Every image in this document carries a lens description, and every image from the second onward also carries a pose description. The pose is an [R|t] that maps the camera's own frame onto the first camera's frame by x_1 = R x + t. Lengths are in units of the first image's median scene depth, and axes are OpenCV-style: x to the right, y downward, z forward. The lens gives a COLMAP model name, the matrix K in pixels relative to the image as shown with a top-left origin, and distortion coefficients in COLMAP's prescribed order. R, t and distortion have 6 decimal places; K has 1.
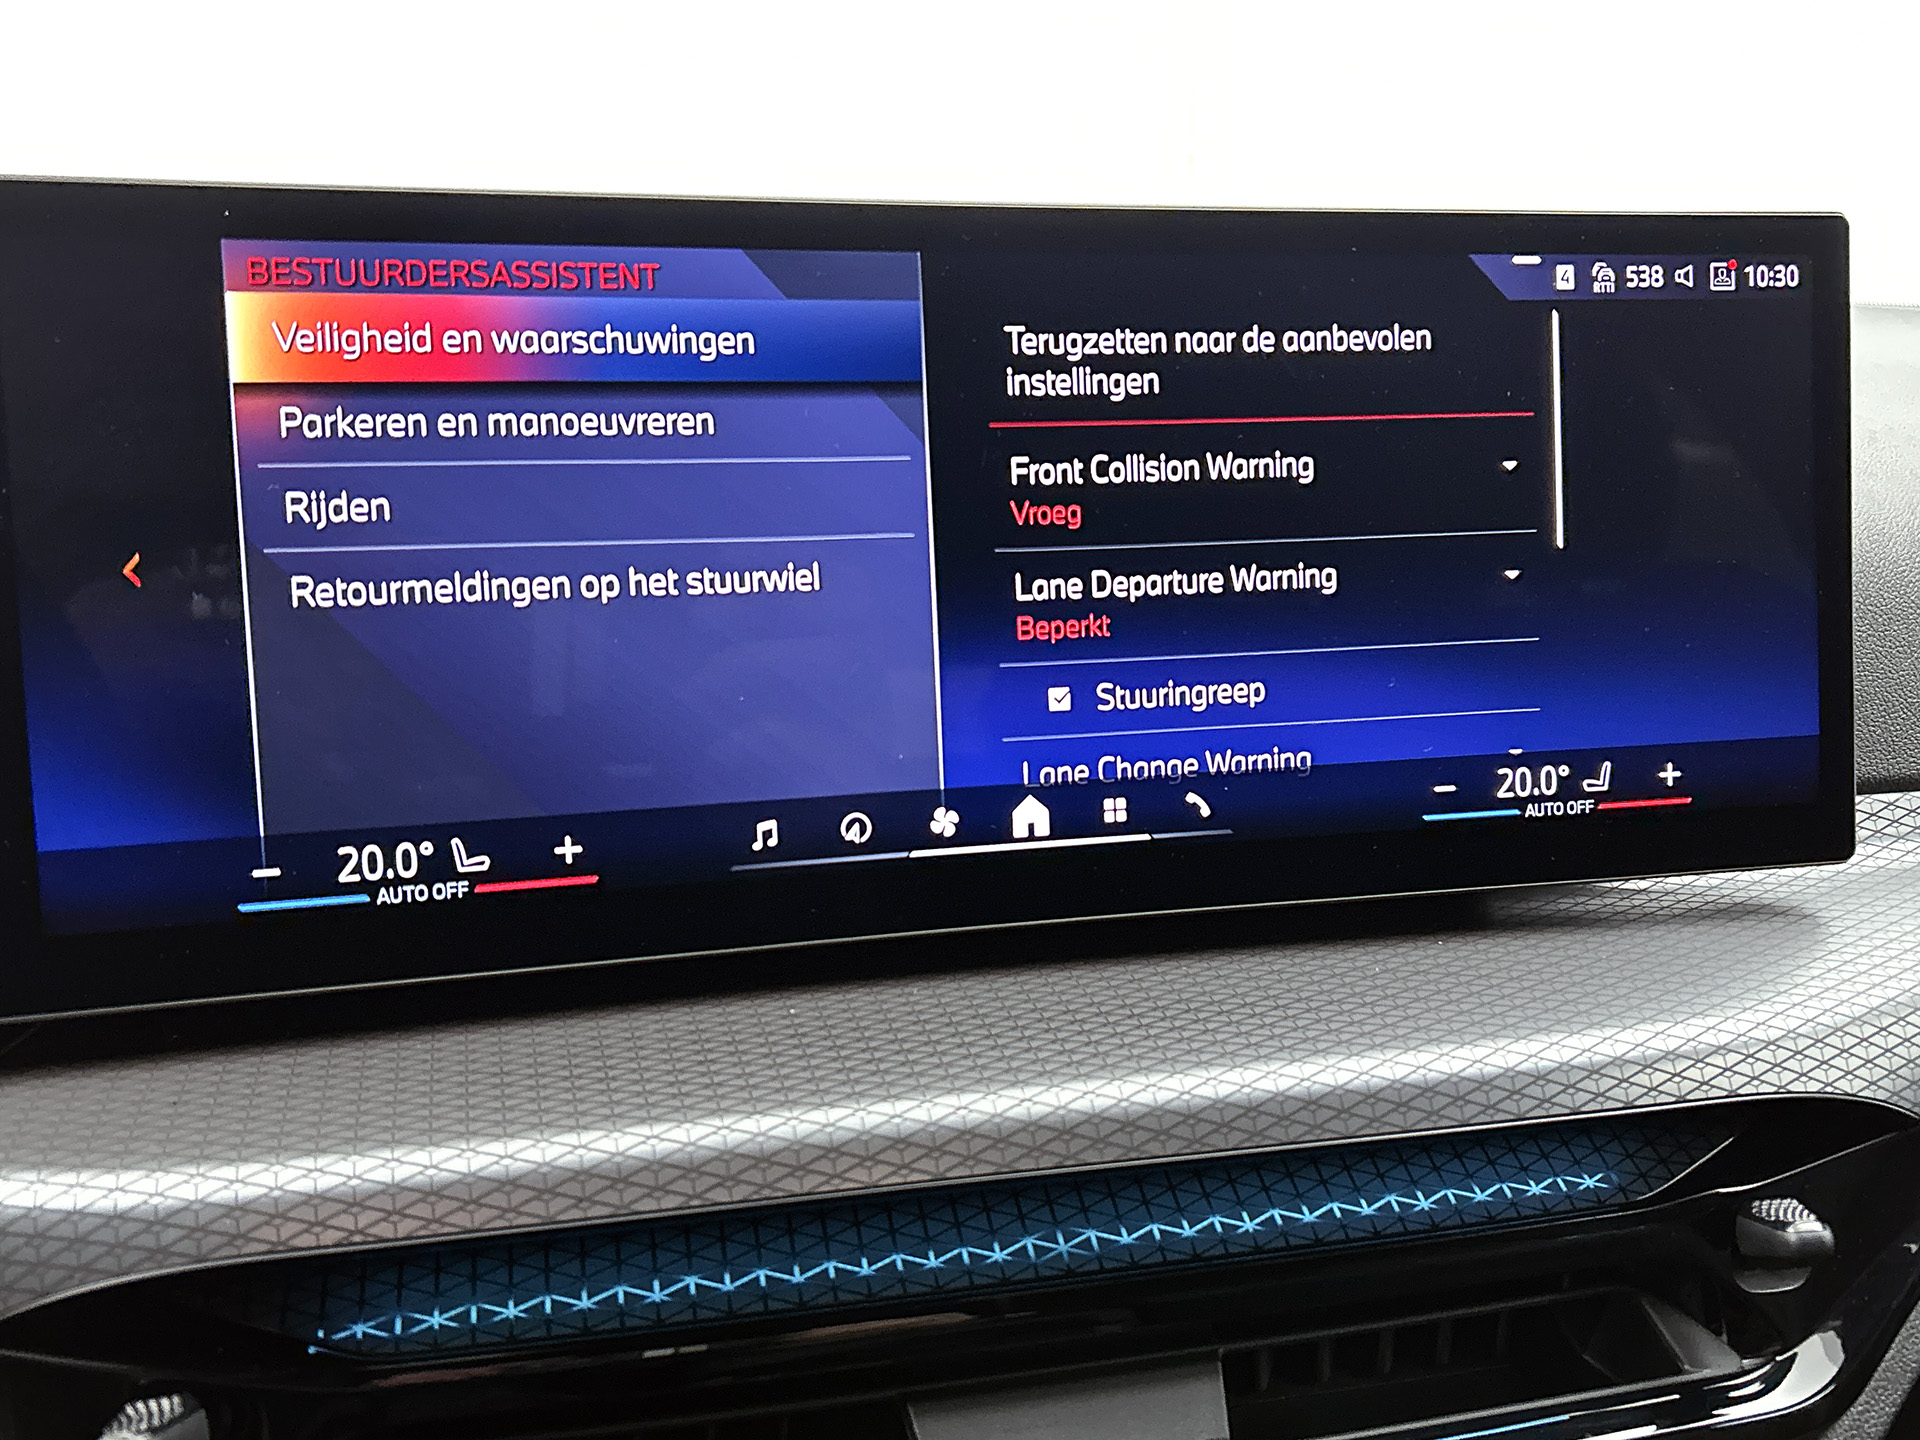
lens RADIAL K [[1759.3, 0, 964.0], [0, 1759.3, 734.4], [0, 0, 1]] dist [0.032081, -0.022158]
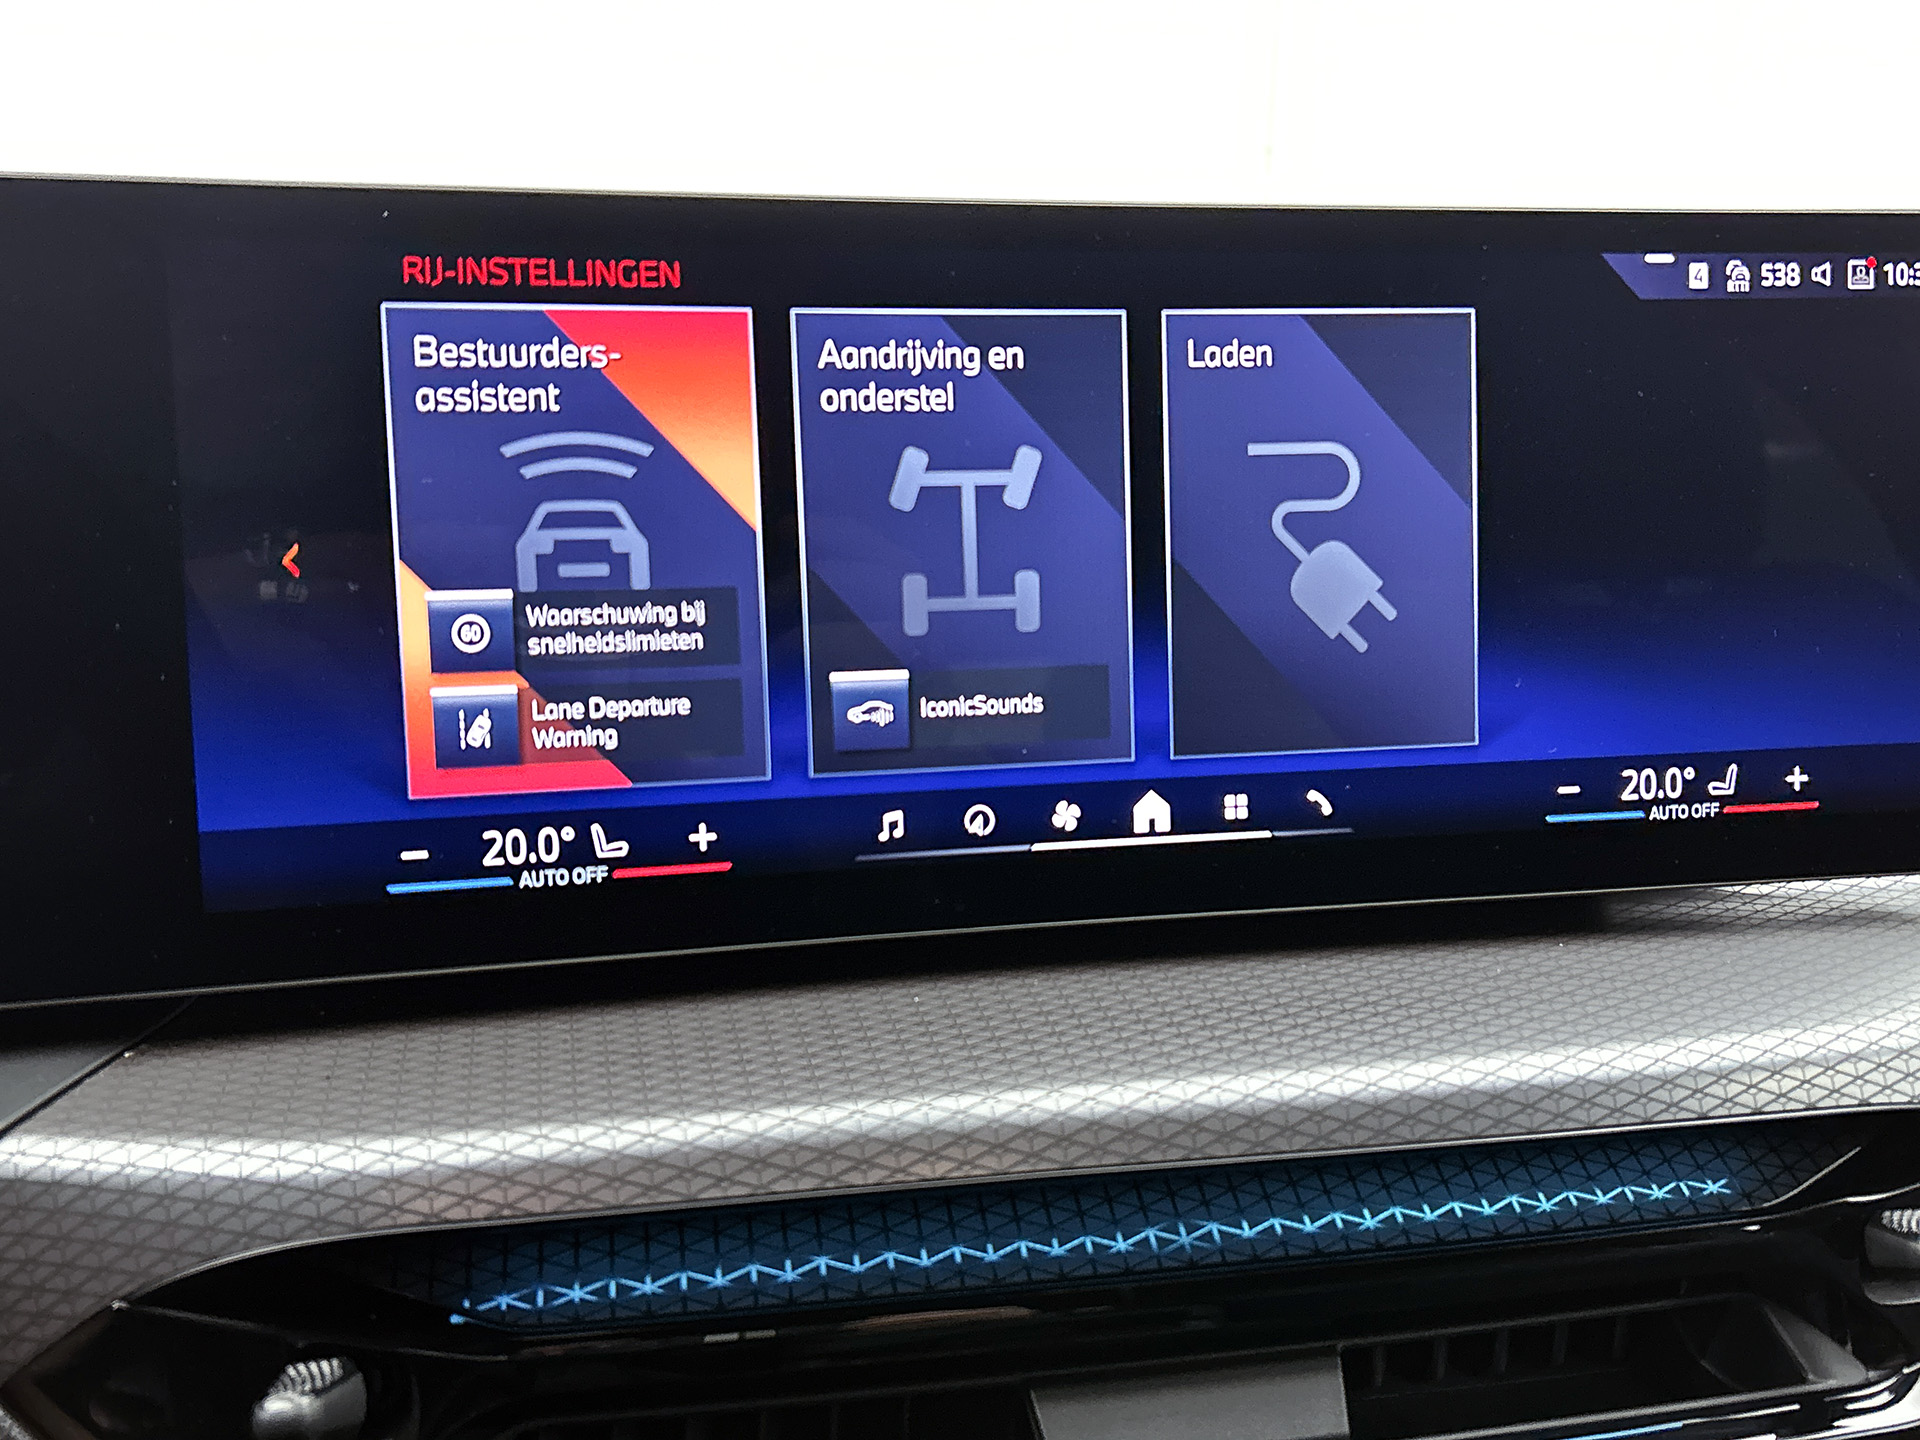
lens RADIAL K [[1759.3, 0, 949.9], [0, 1759.3, 739.9], [0, 0, 1]] dist [0.032081, -0.022158]
pose [[0.998981, 0.012709, -0.043306, -0.036865], [-0.012453, 0.999903, 0.006179, 0.000758], [0.043380, -0.005634, 0.999043, -0.011644]]
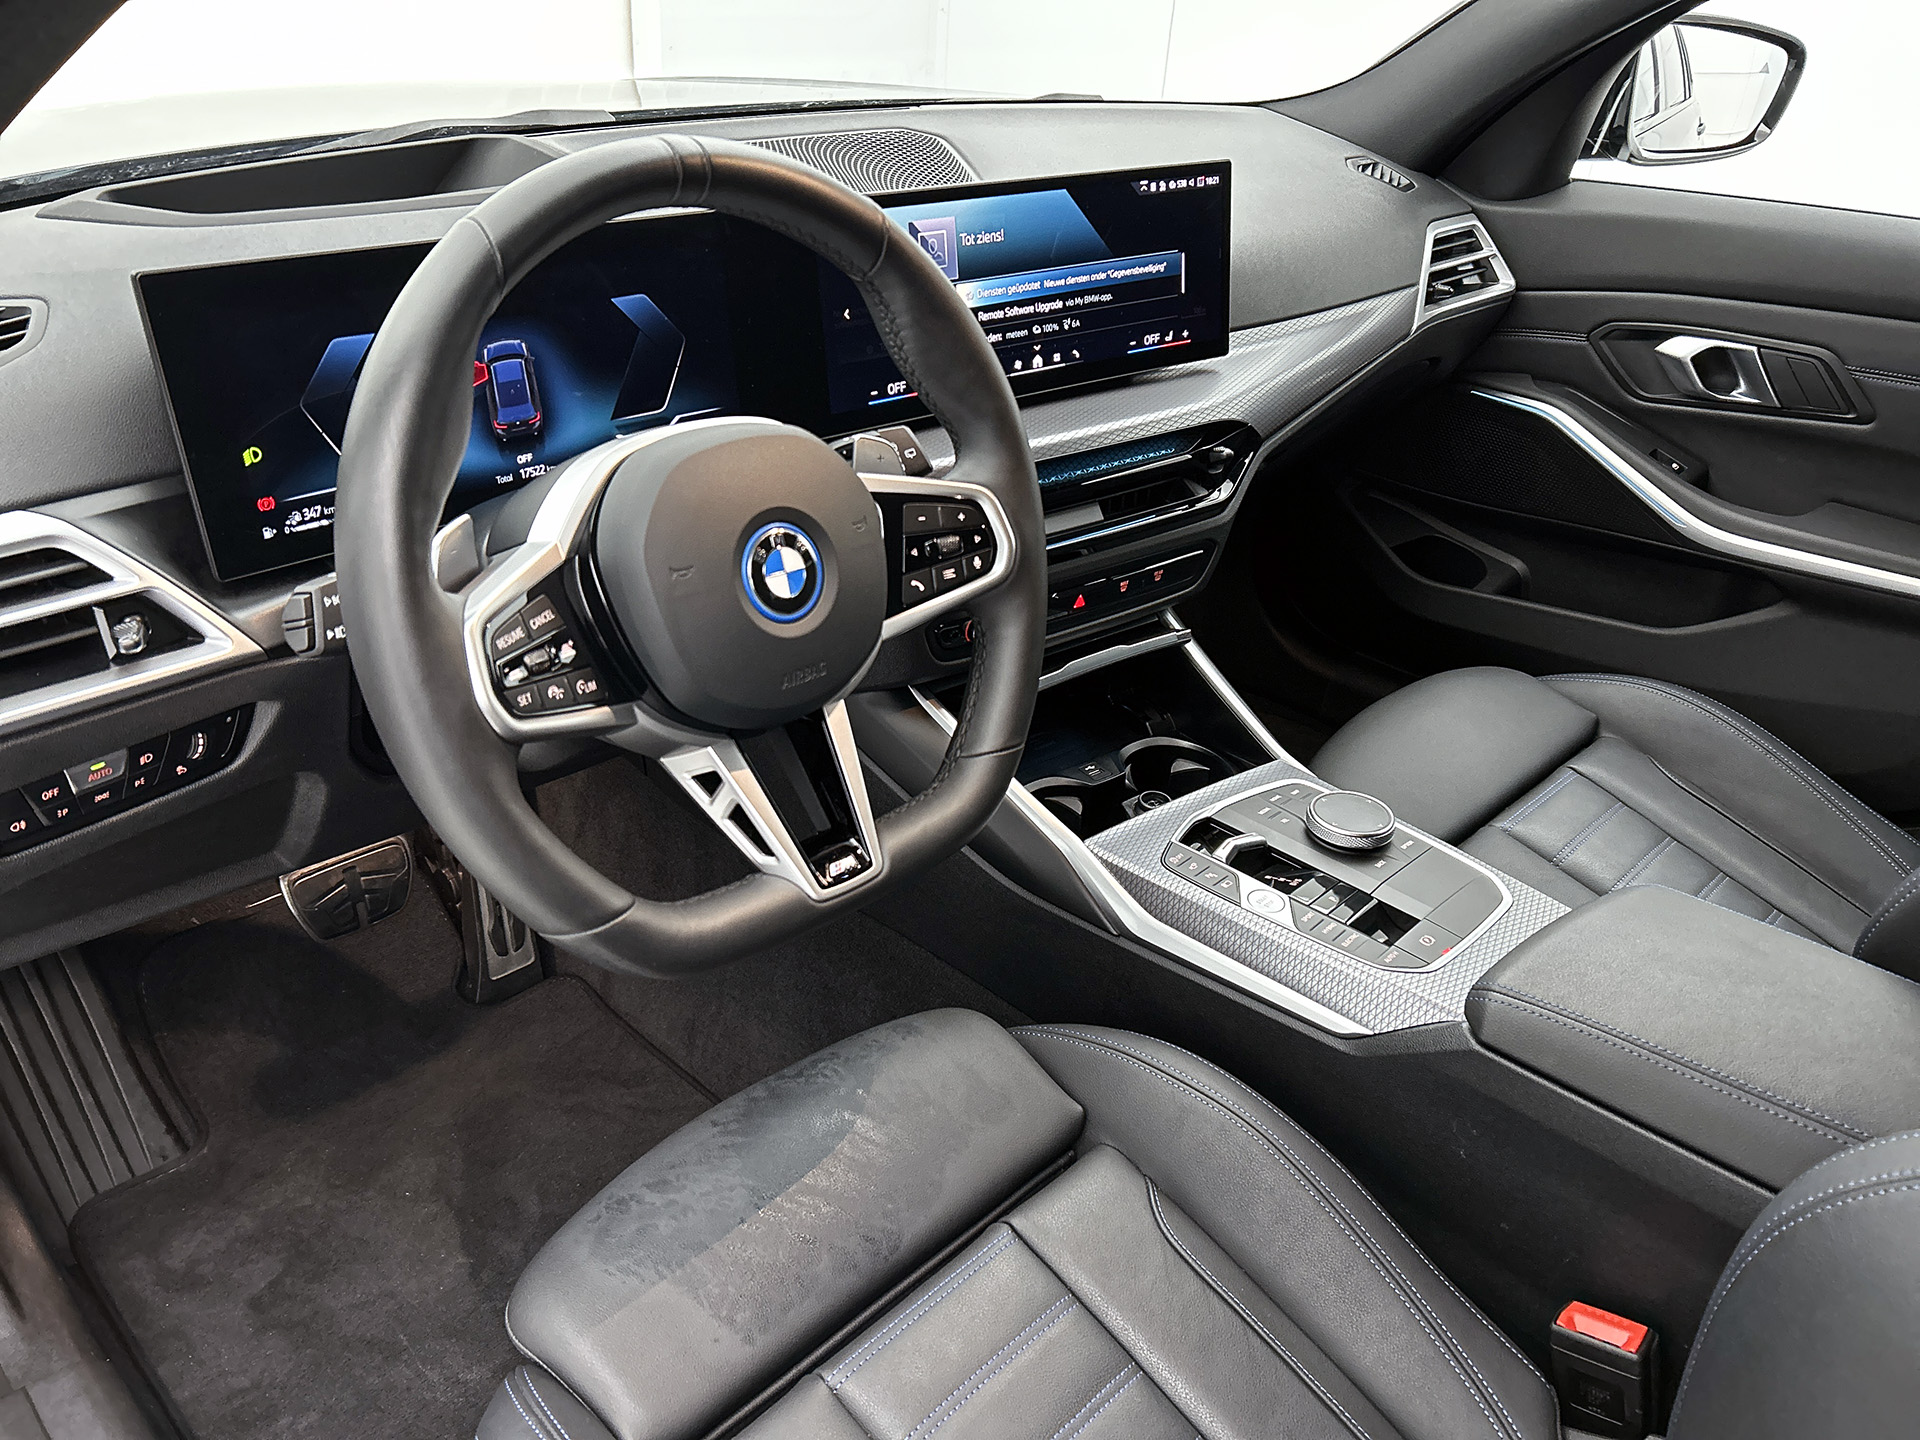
lens RADIAL K [[1453.0, 0, 959.0], [0, 1453.0, 712.5], [0, 0, 1]] dist [0.025315, -0.005309]
pose [[0.919149, -0.163081, 0.358567, -1.343975], [0.045101, 0.947858, 0.315487, -0.225678], [-0.391320, -0.273808, 0.878577, -1.793860]]
